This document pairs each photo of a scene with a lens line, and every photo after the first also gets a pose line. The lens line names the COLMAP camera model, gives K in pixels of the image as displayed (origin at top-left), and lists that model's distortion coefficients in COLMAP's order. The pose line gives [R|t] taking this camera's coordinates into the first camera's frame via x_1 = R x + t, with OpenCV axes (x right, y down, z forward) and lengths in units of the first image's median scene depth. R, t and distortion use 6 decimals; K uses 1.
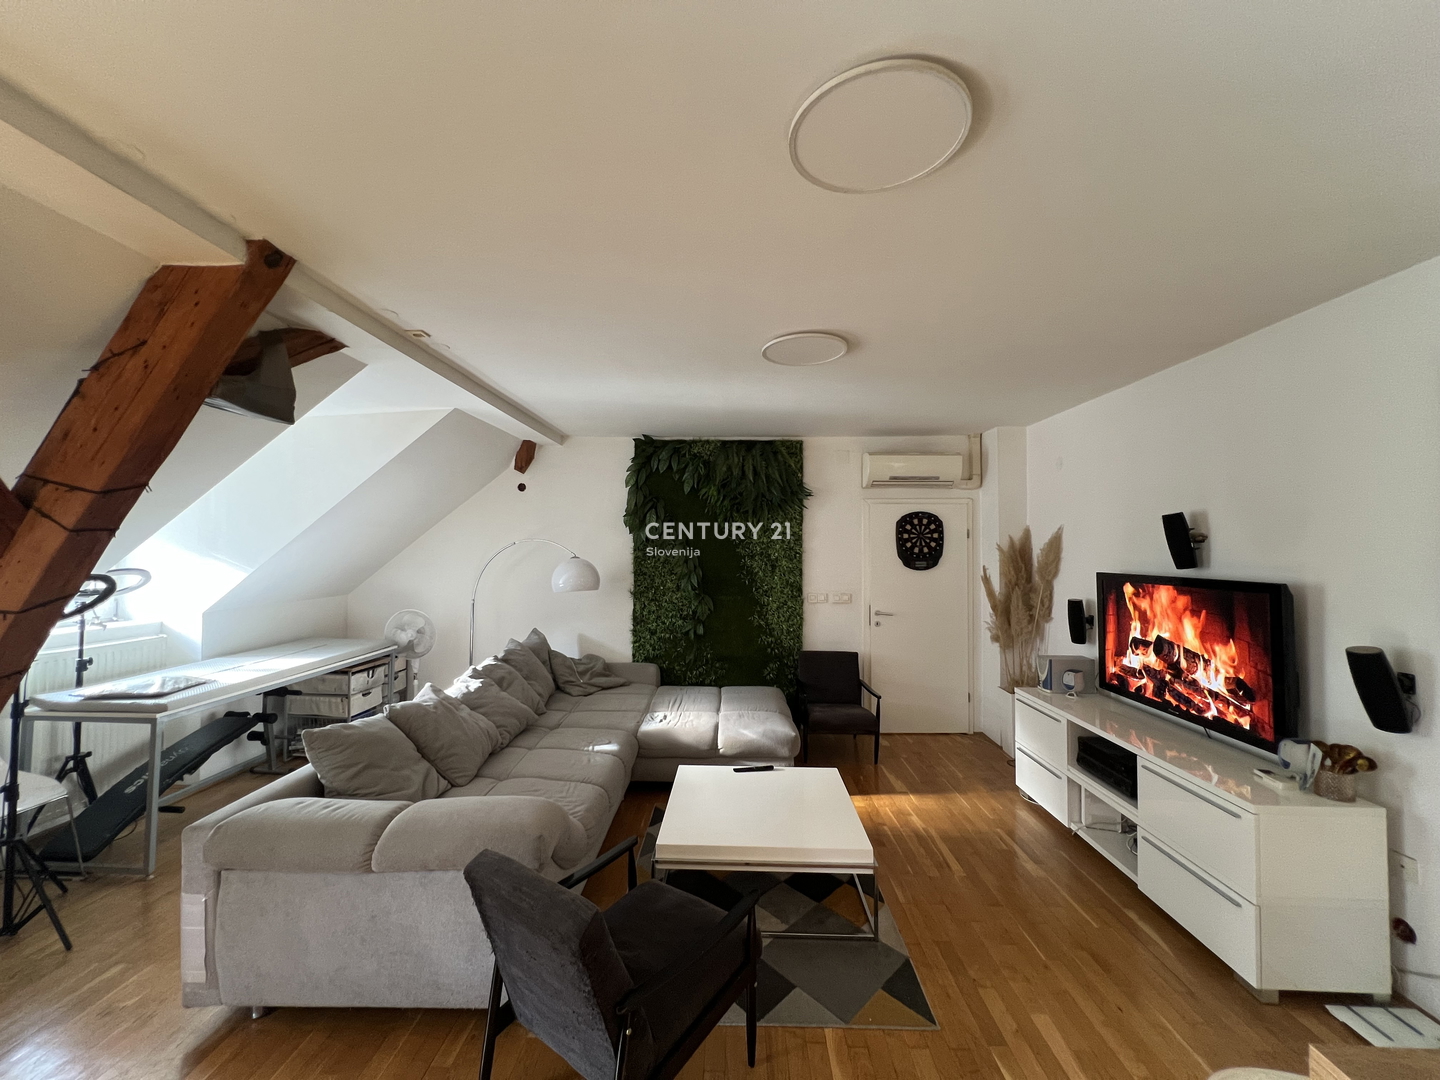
lens RADIAL K [[575.9, 0, 717.3], [0, 575.9, 537.0], [0, 0, 1]] dist [-0.002168, 0.000680]
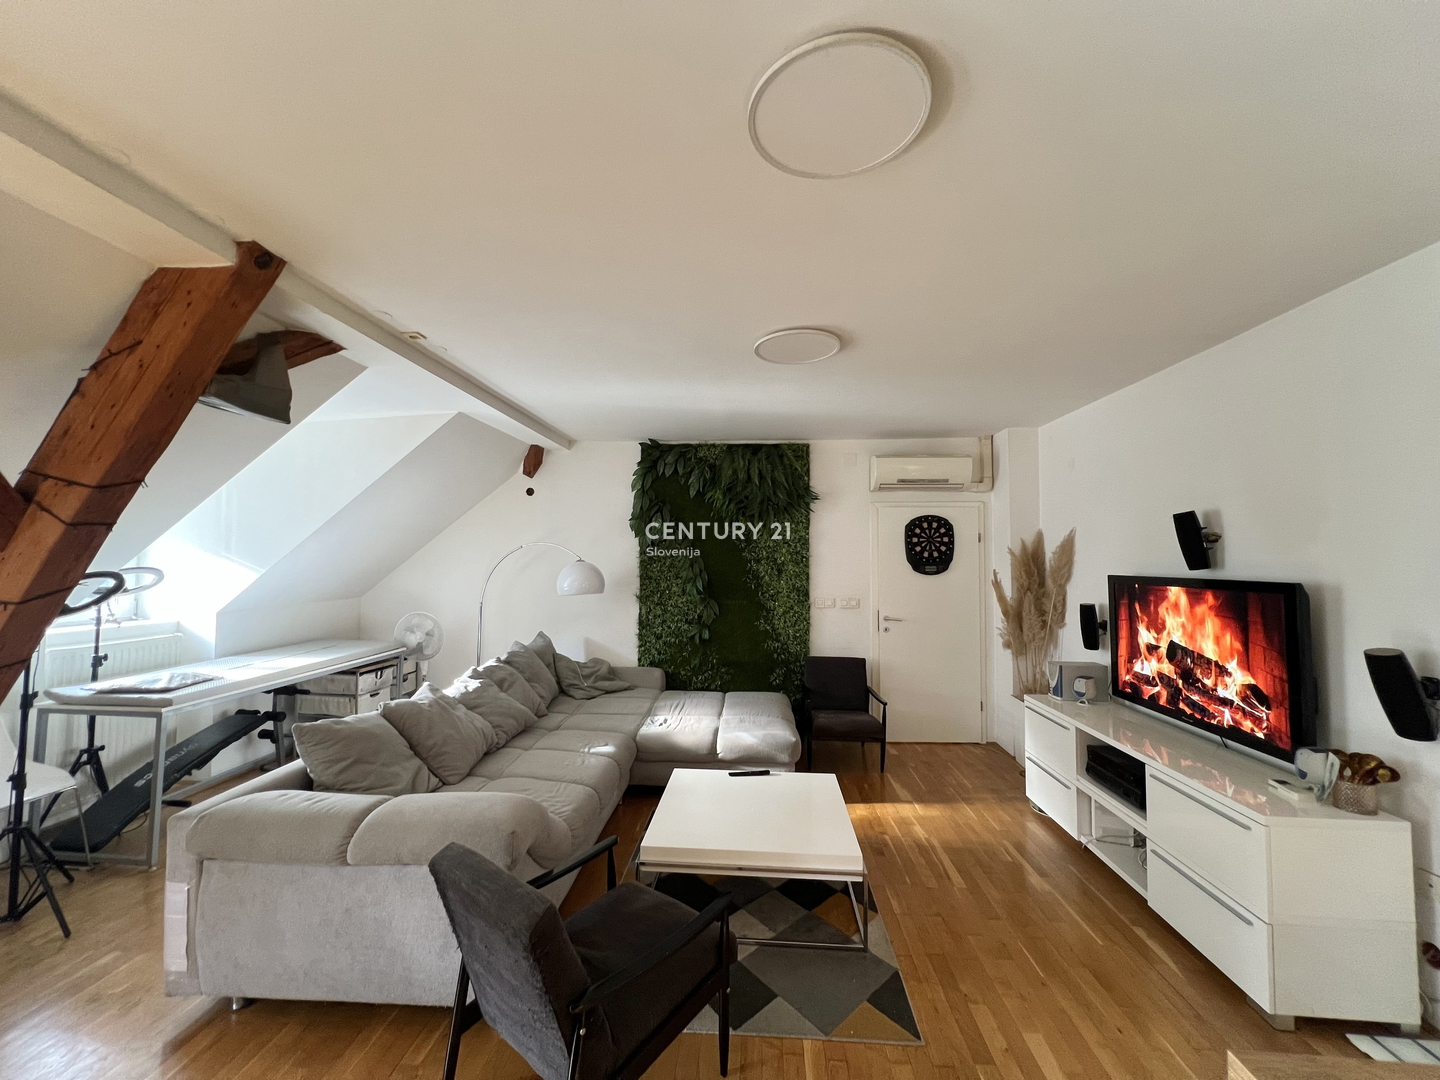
lens RADIAL K [[575.9, 0, 717.3], [0, 575.9, 537.0], [0, 0, 1]] dist [-0.002168, 0.000680]
pose [[0.999184, 0.000358, -0.040391, 0.047730], [-0.001064, 0.999847, -0.017445, 0.016633], [0.040378, 0.017474, 0.999032, 0.009073]]
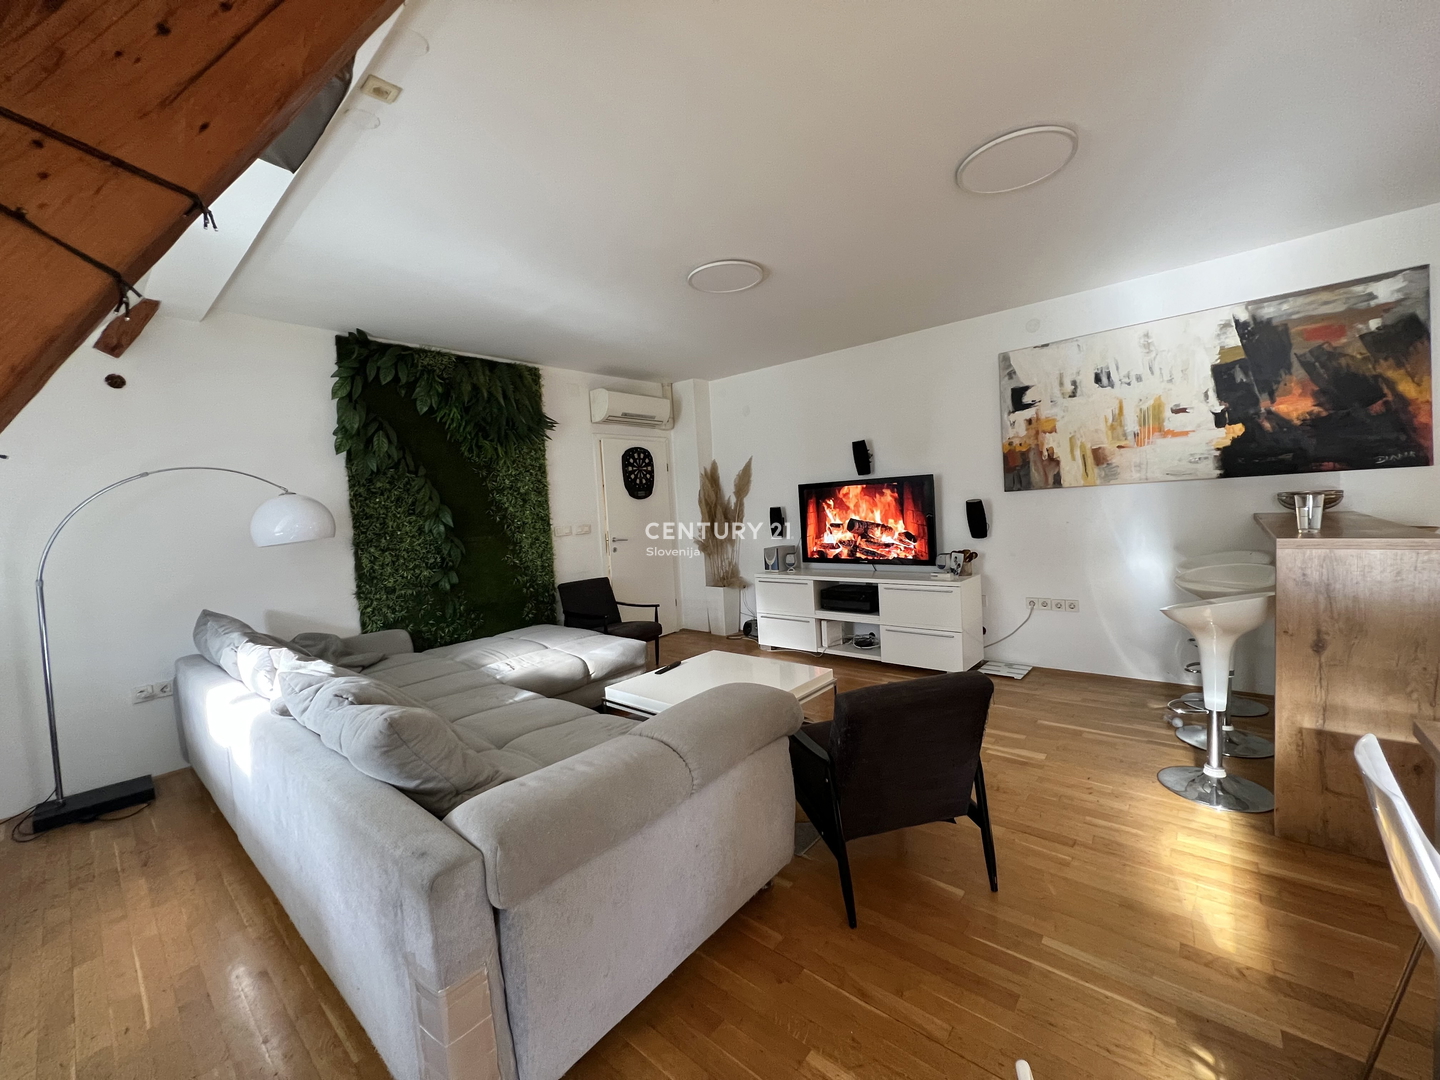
lens RADIAL K [[575.9, 0, 717.3], [0, 575.9, 537.0], [0, 0, 1]] dist [-0.002168, 0.000680]
pose [[0.630144, -0.083265, 0.772001, -0.681706], [0.041811, 0.996430, 0.073343, 0.086524], [-0.775352, -0.013939, 0.631375, 0.259905]]
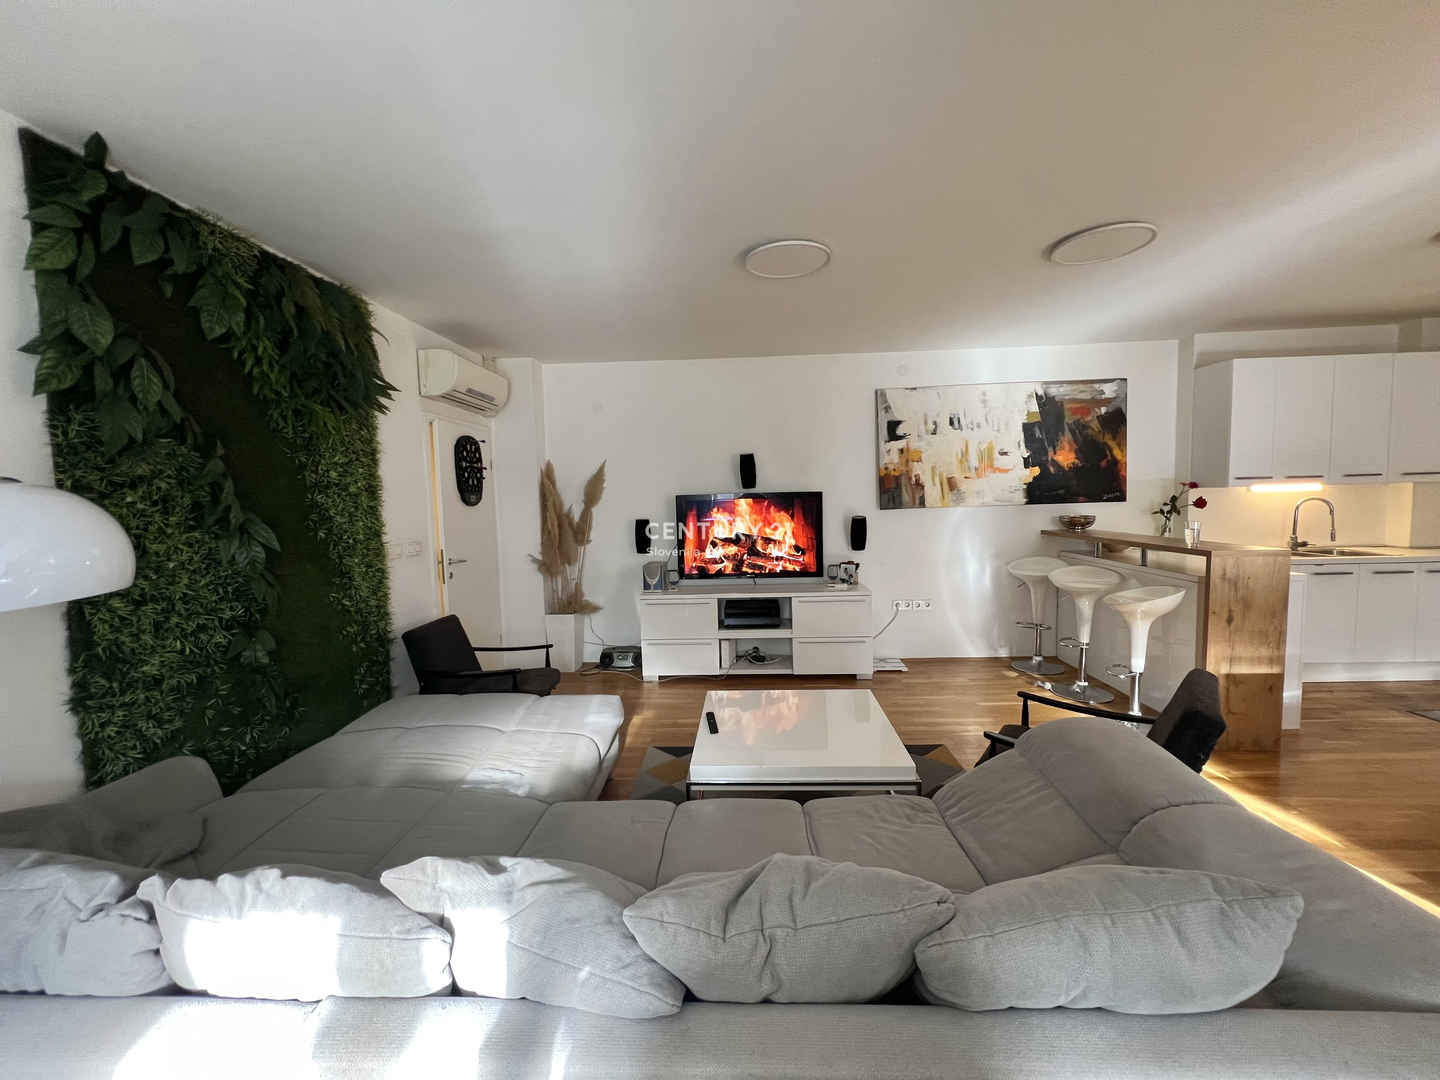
lens RADIAL K [[575.9, 0, 717.3], [0, 575.9, 537.0], [0, 0, 1]] dist [-0.002168, 0.000680]
pose [[0.021505, -0.075297, 0.996929, -0.764832], [0.003130, 0.997160, 0.075247, 0.064030], [-0.999764, 0.001502, 0.021680, 0.972857]]
